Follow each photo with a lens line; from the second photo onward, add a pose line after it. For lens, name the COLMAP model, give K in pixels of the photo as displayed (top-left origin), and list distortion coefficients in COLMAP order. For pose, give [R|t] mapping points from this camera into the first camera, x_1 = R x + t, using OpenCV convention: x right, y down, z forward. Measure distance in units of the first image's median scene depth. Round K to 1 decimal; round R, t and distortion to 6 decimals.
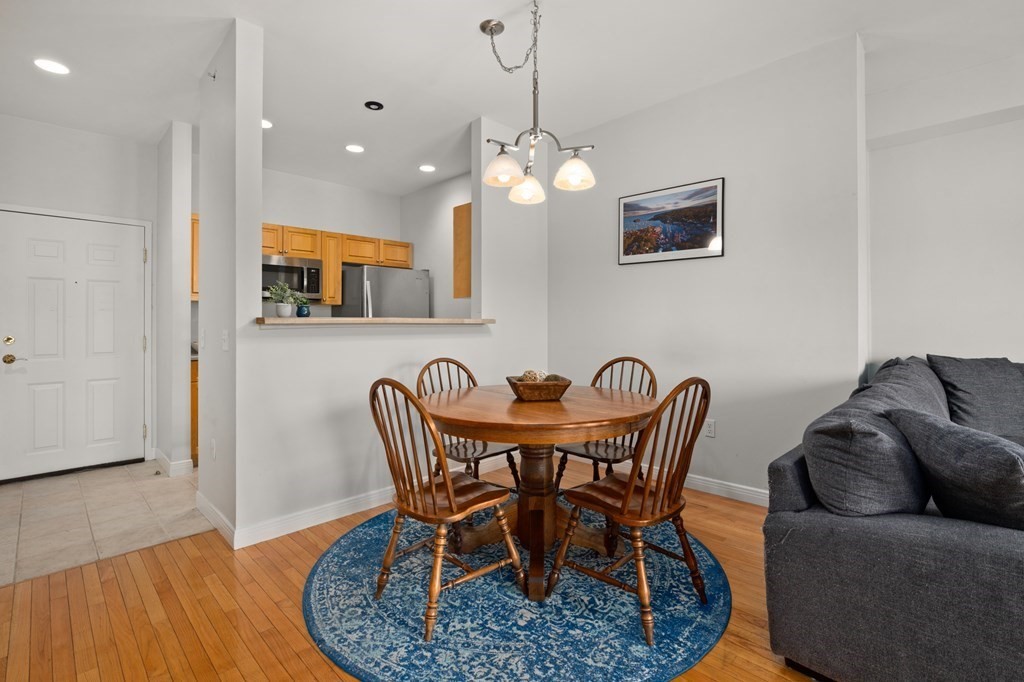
lens RADIAL K [[470.9, 0, 515.4], [0, 470.9, 315.2], [0, 0, 1]] dist [-0.003301, 0.004315]
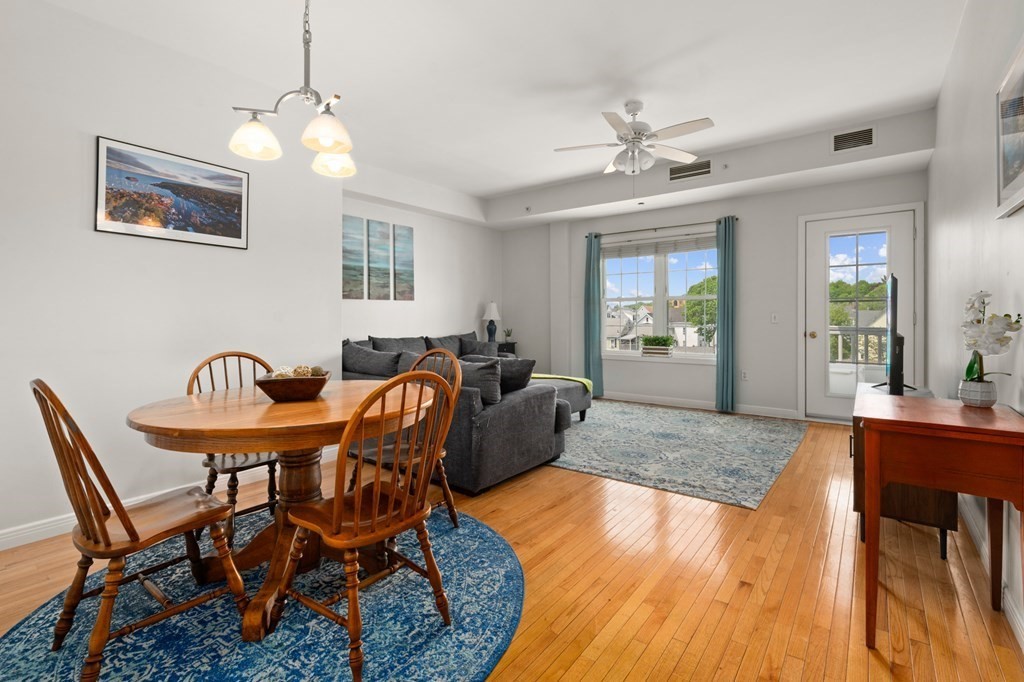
lens RADIAL K [[505.3, 0, 513.6], [0, 505.3, 316.8], [0, 0, 1]] dist [-0.005626, 0.000892]
pose [[-0.153472, 0.009488, 0.988108, -0.741696], [-0.012759, 0.999852, -0.011582, 0.026587], [-0.988071, -0.014385, -0.153328, 0.601282]]
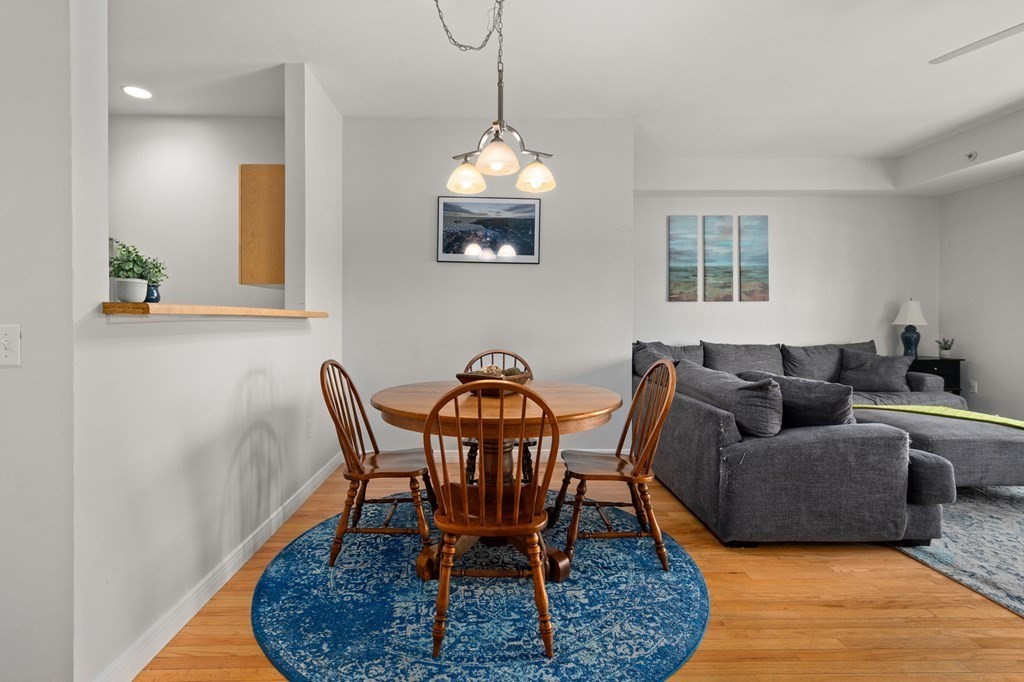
lens RADIAL K [[477.4, 0, 461.6], [0, 477.4, 318.3], [0, 0, 1]] dist [0.004612, -0.001217]
pose [[0.710975, 0.009133, 0.703158, -0.570414], [-0.018800, 0.999805, 0.006023, 0.010965], [-0.702966, -0.017501, 0.711008, 0.267514]]
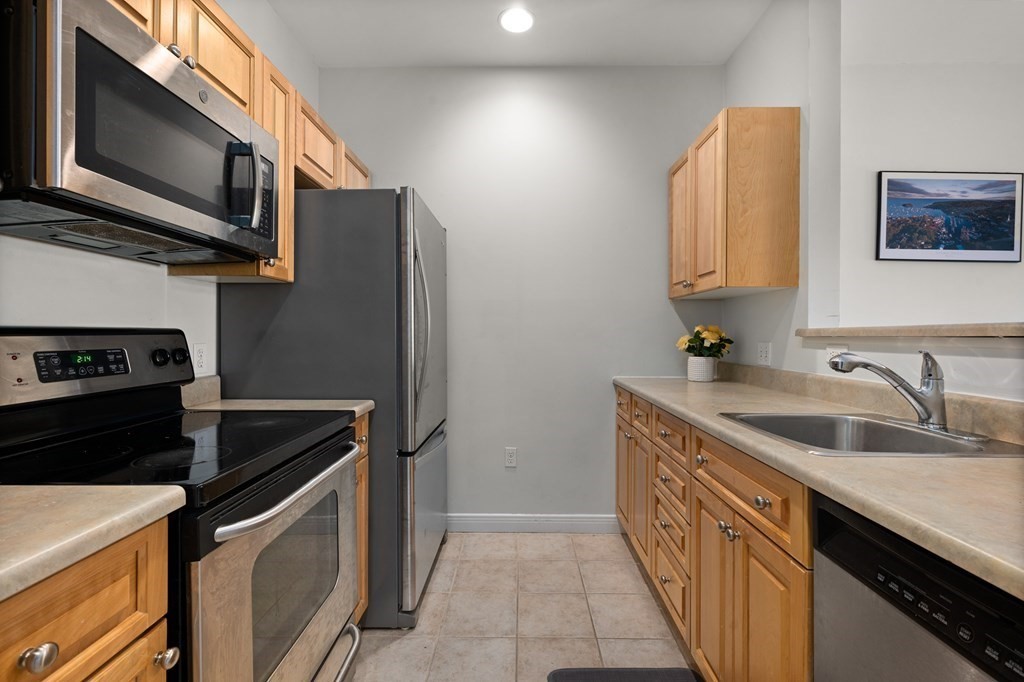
lens RADIAL K [[470.9, 0, 529.4], [0, 470.9, 333.9], [0, 0, 1]] dist [-0.003301, 0.004315]
pose [[0.697831, 0.009689, 0.716197, -0.847308], [-0.014650, 0.999892, 0.000748, 0.022114], [-0.716113, -0.011015, 0.697898, 1.055286]]
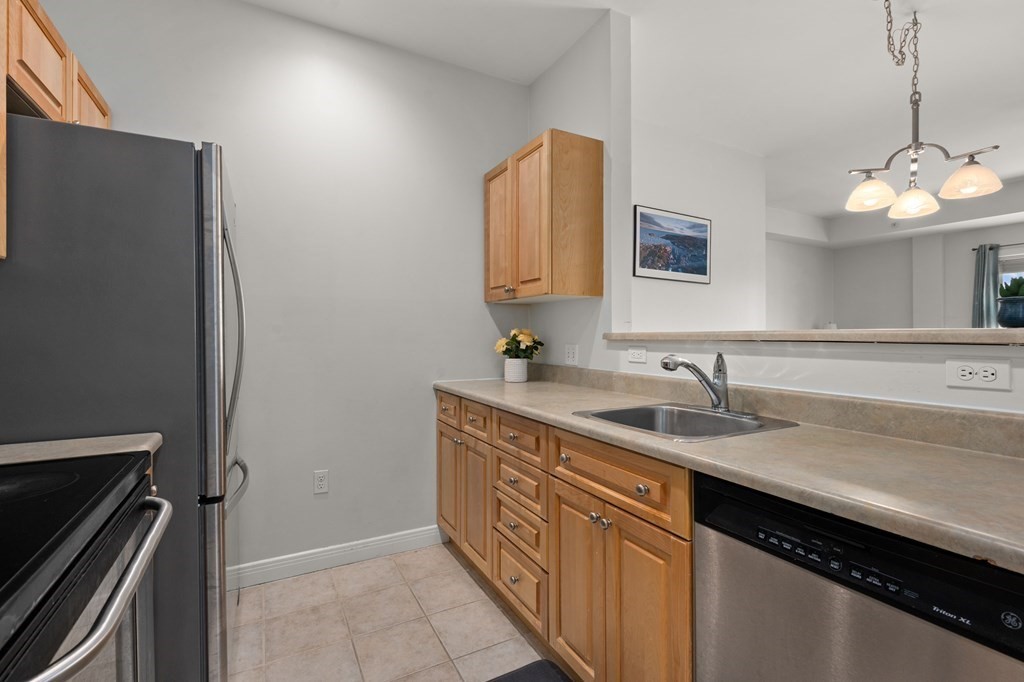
lens RADIAL K [[470.9, 0, 509.9], [0, 470.9, 334.7], [0, 0, 1]] dist [-0.003301, 0.004315]
pose [[0.256178, 0.007676, 0.966599, -0.890313], [-0.011414, 0.999923, -0.004915, 0.018331], [-0.966562, -0.009774, 0.256246, 1.205840]]
